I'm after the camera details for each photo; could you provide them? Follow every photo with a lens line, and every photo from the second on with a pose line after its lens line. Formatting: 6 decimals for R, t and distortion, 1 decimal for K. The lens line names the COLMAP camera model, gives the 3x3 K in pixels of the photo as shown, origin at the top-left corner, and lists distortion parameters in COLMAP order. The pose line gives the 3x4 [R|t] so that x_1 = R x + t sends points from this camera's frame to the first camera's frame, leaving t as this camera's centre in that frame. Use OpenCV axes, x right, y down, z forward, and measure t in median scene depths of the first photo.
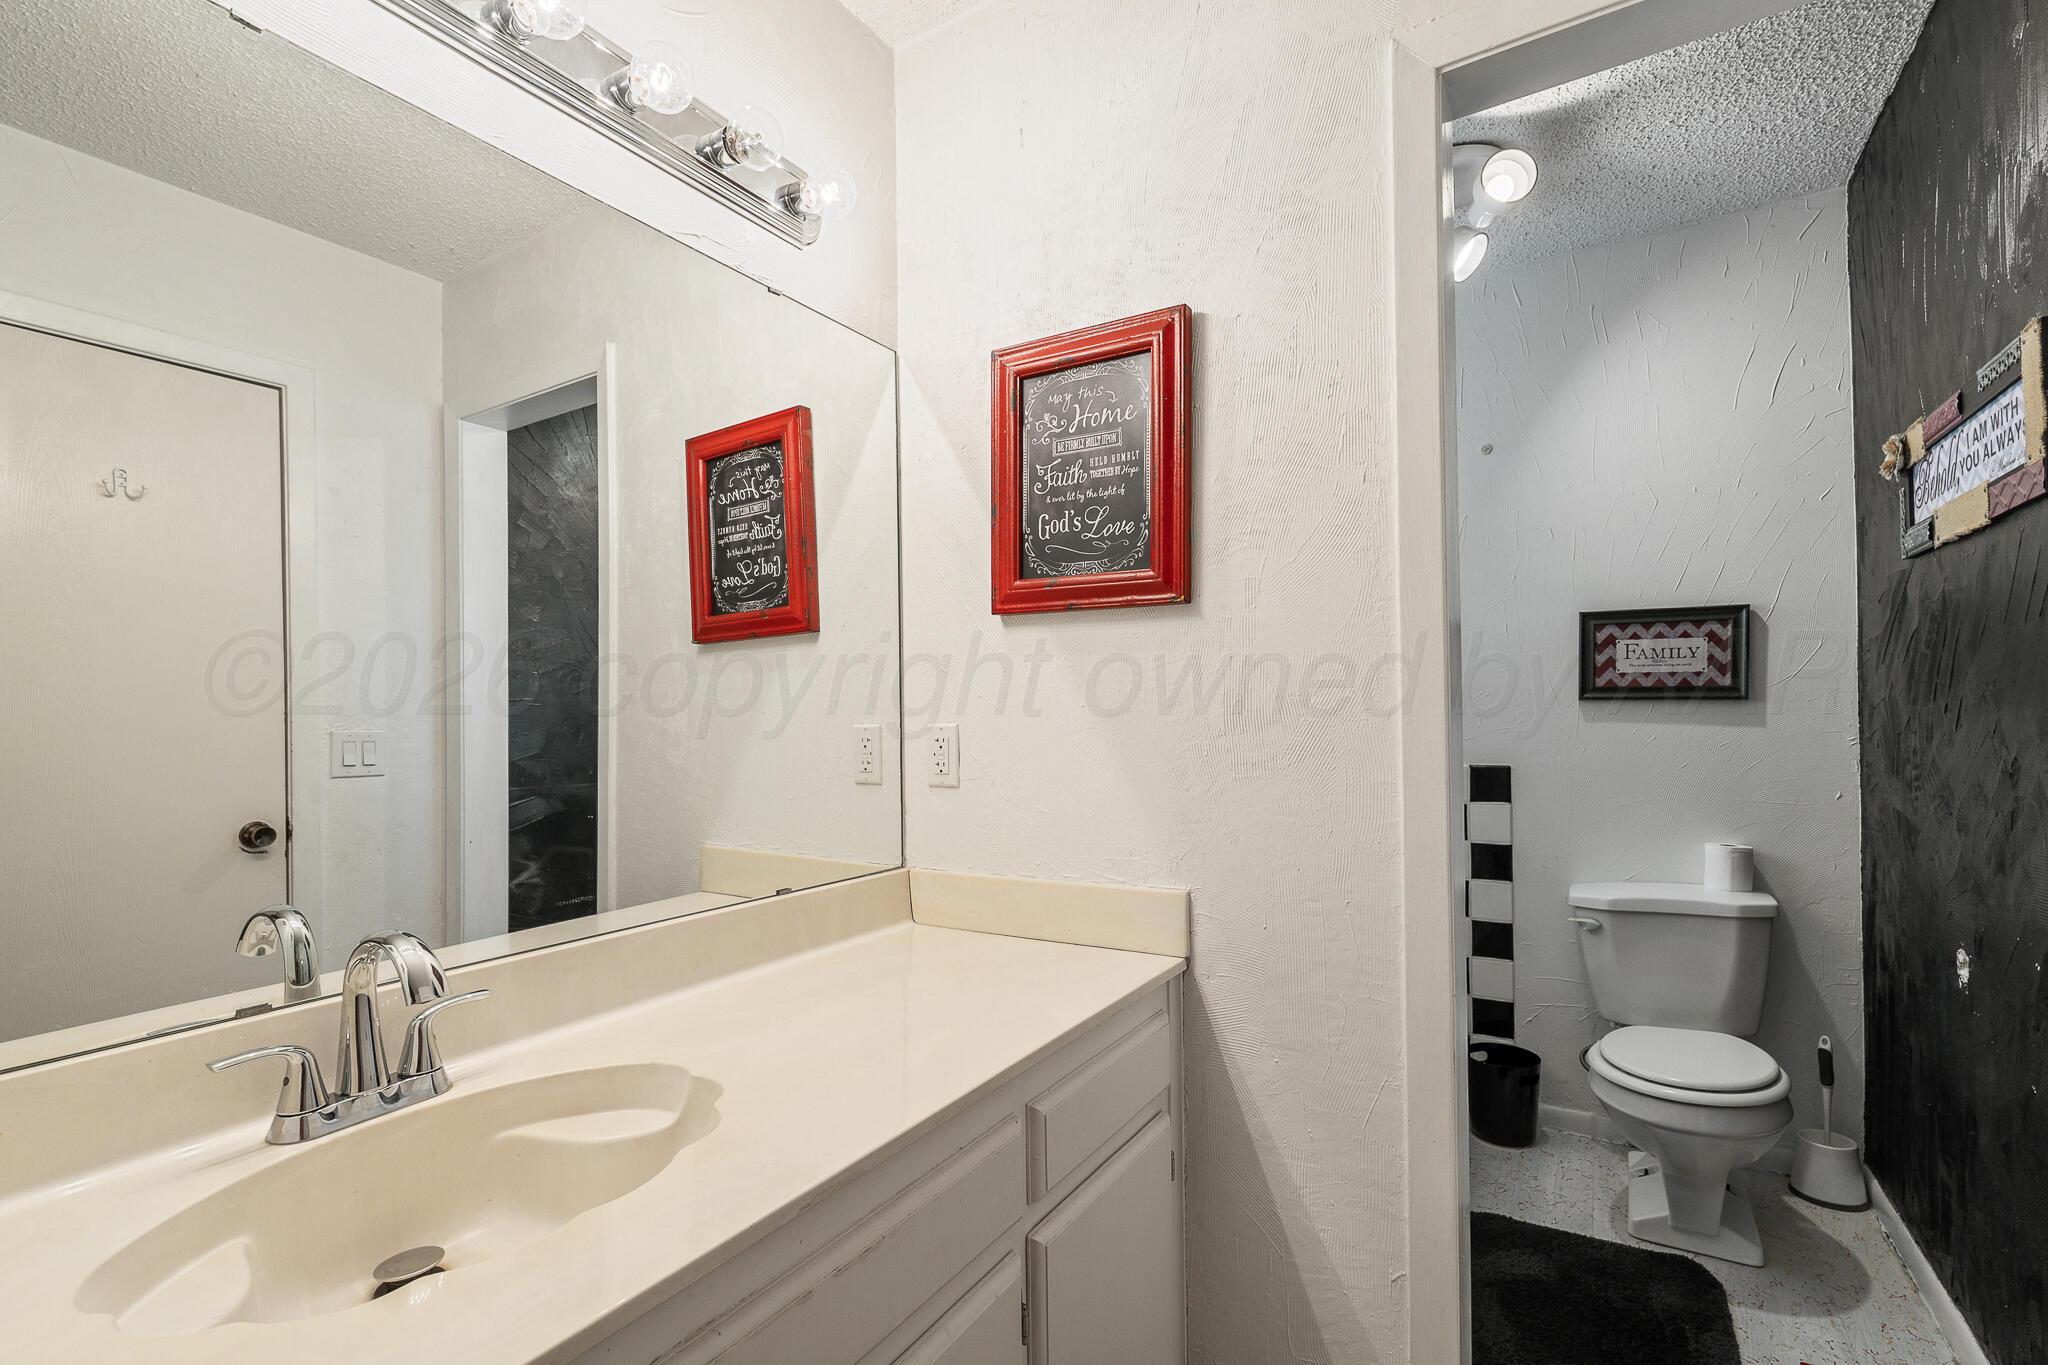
lens RADIAL K [[902.8, 0, 1024.0], [0, 902.8, 715.9], [0, 0, 1]] dist [0.000286, -0.001416]
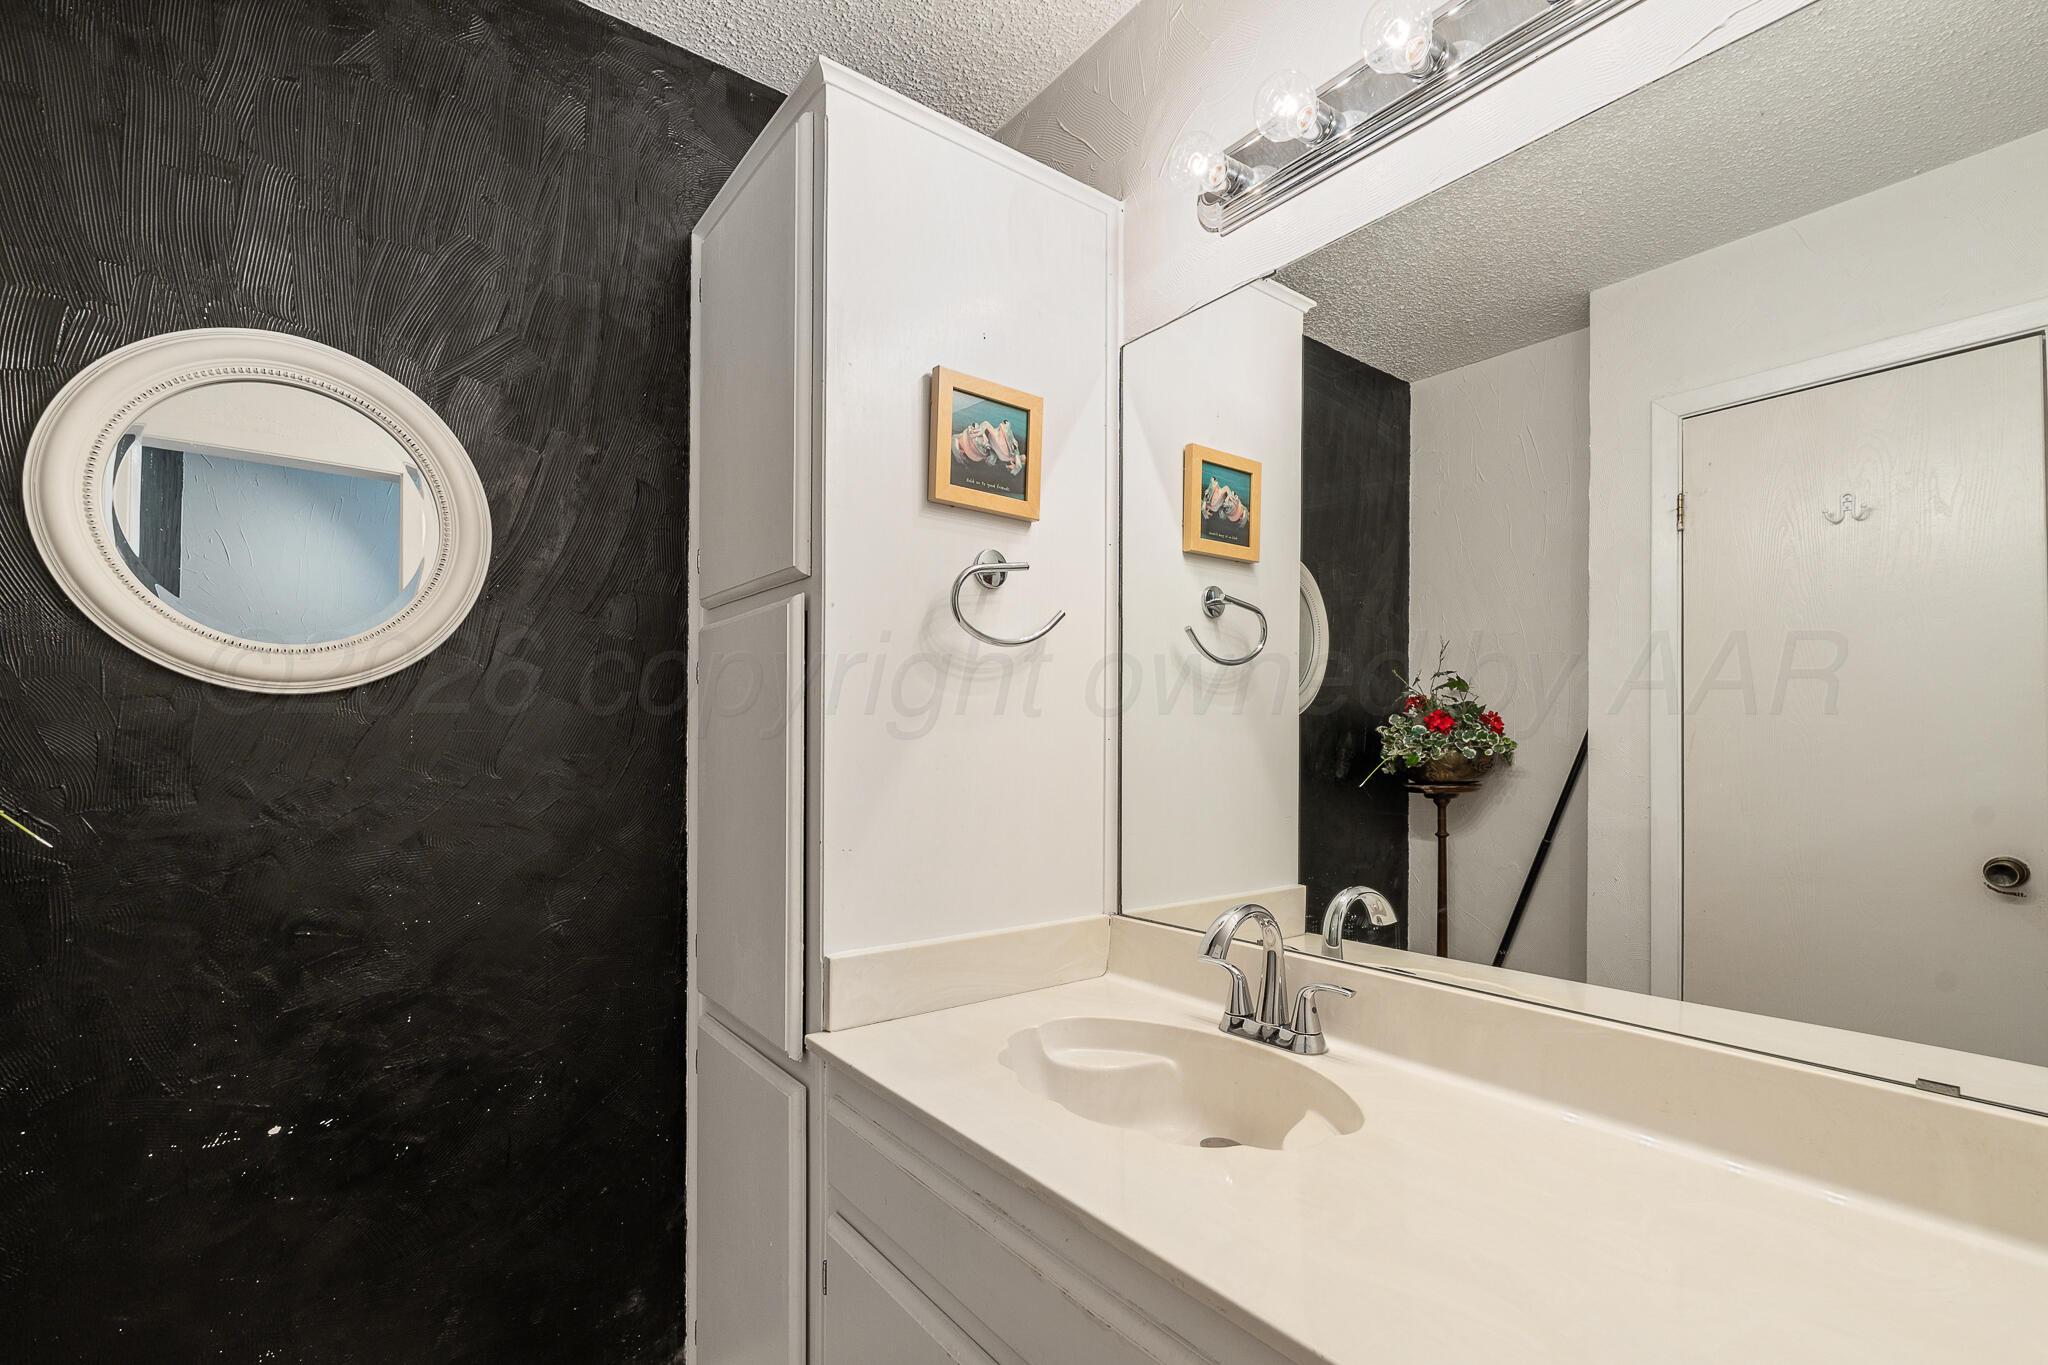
lens RADIAL K [[902.8, 0, 1013.5], [0, 902.8, 720.7], [0, 0, 1]] dist [0.000286, -0.001416]
pose [[-0.345333, -0.005165, -0.938466, 0.510329], [0.000729, 0.999983, -0.005771, -0.020827], [0.938480, -0.002677, -0.345323, 0.847590]]
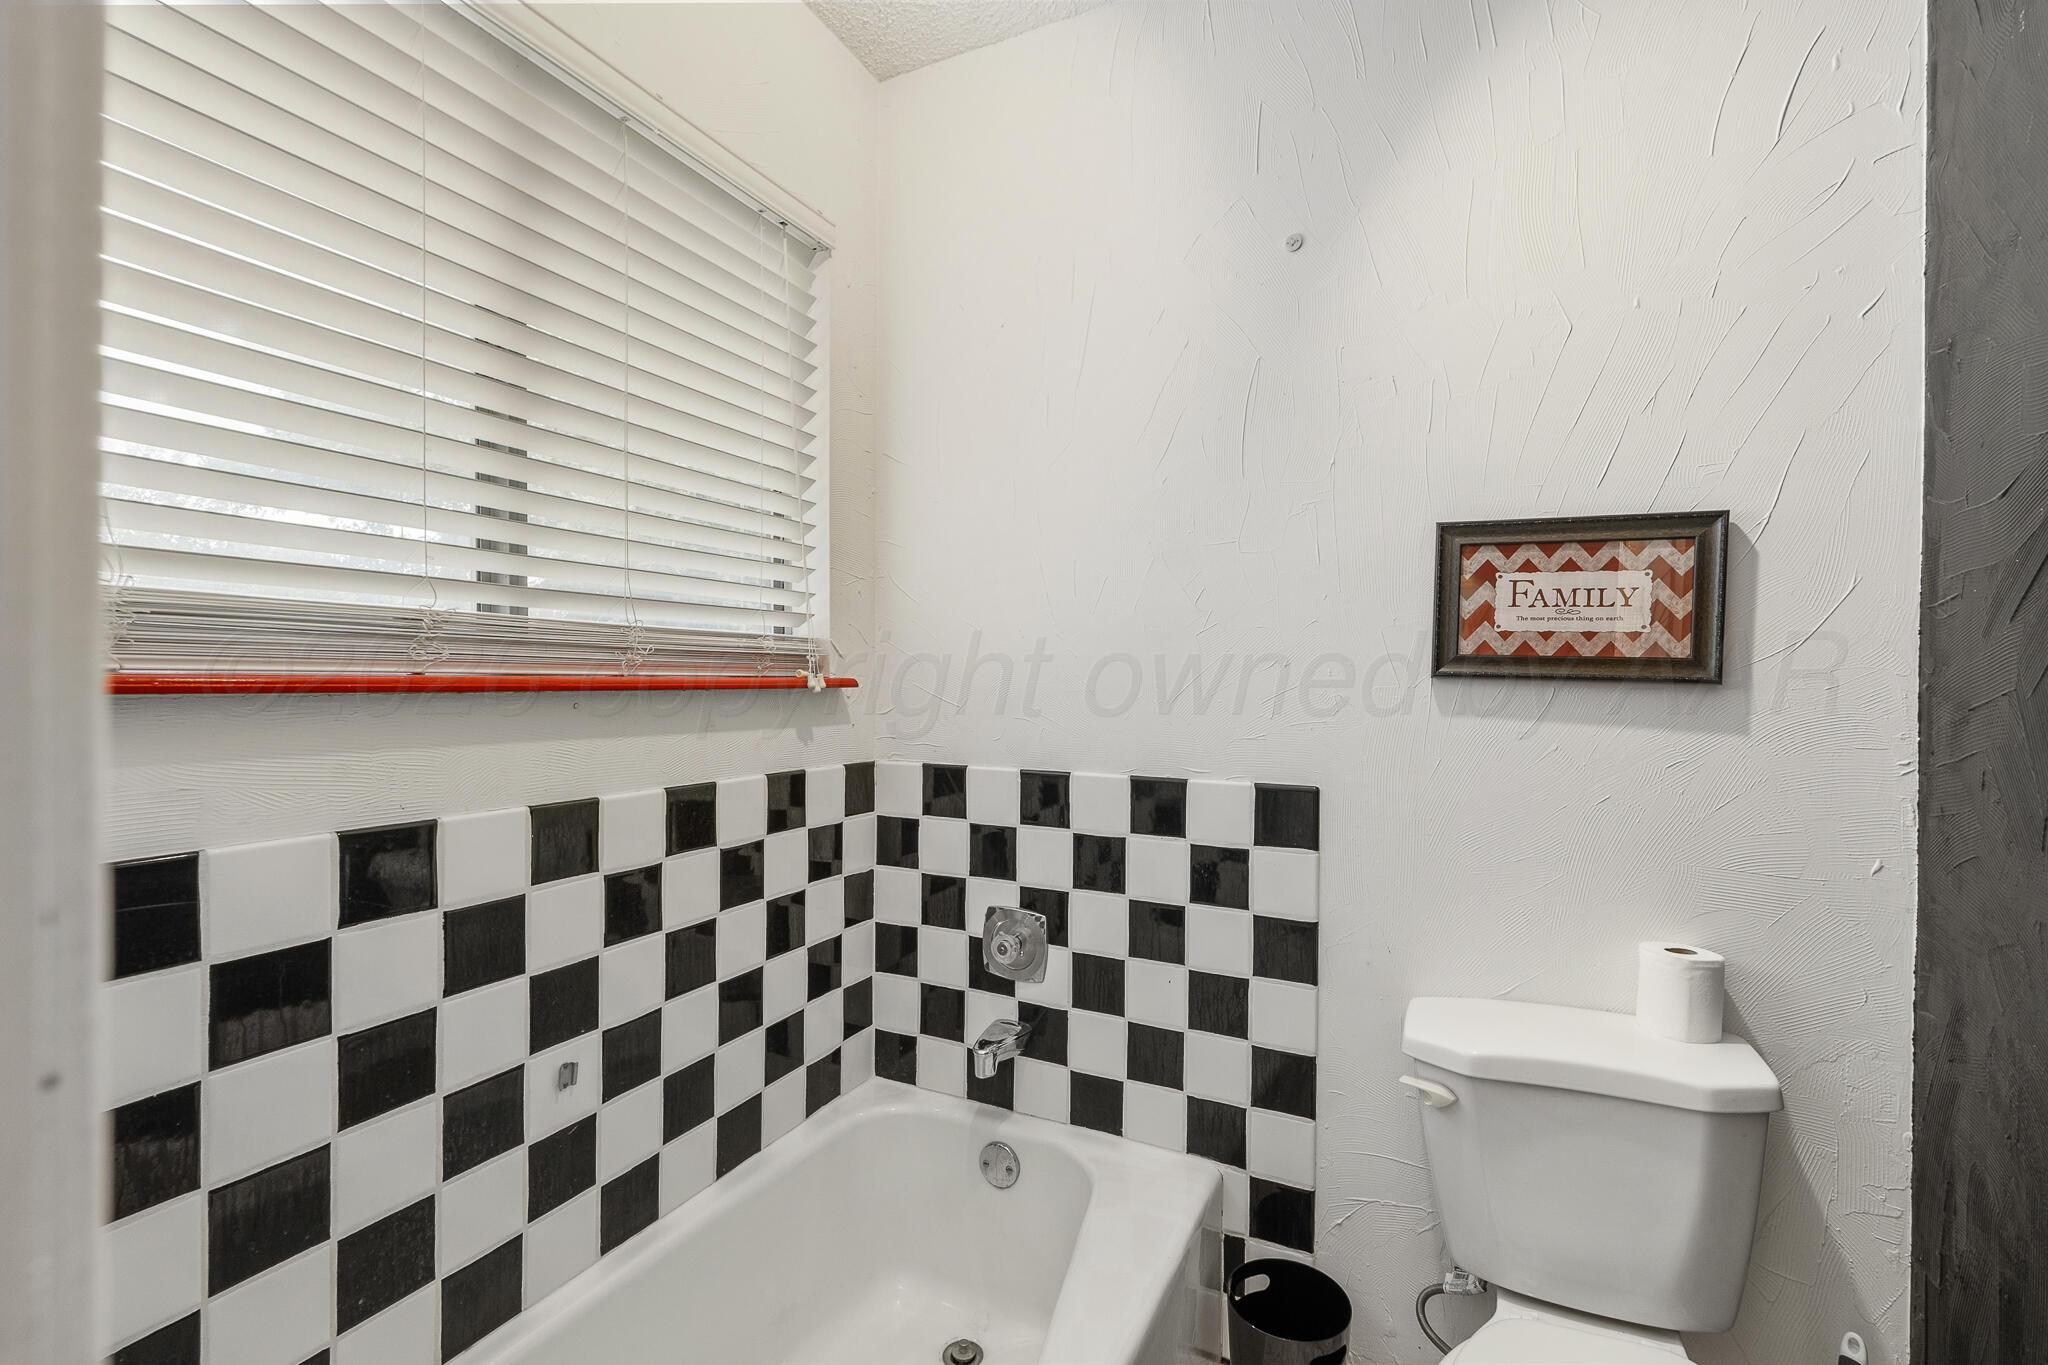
lens RADIAL K [[902.8, 0, 1024.3], [0, 902.8, 686.1], [0, 0, 1]] dist [0.000286, -0.001416]
pose [[0.992024, 0.018176, 0.124733, 0.306227], [-0.020085, 0.999699, 0.014060, -0.015926], [-0.124440, -0.016453, 0.992091, 0.494559]]
